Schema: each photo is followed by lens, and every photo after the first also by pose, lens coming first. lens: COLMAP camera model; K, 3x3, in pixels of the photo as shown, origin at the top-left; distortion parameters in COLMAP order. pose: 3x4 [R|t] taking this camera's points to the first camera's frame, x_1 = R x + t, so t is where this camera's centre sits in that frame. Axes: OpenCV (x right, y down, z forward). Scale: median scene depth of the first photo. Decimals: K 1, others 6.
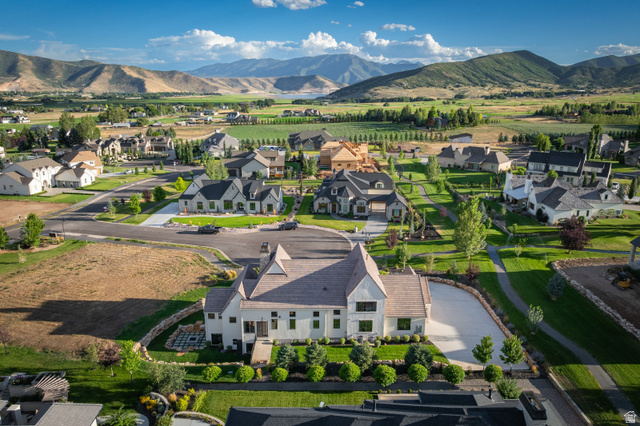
lens RADIAL K [[444.3, 0, 320.0], [0, 444.3, 213.0], [0, 0, 1]] dist [-0.036301, -0.001165]
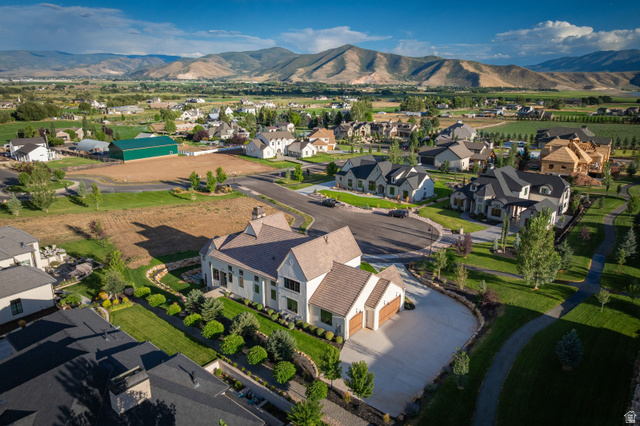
lens RADIAL K [[444.3, 0, 320.0], [0, 444.3, 213.0], [0, 0, 1]] dist [-0.036301, -0.001165]
pose [[0.767434, 0.179486, -0.615492, 0.343629], [-0.172295, 0.982435, 0.071664, -0.009614], [0.617543, 0.051049, 0.784879, 0.135128]]
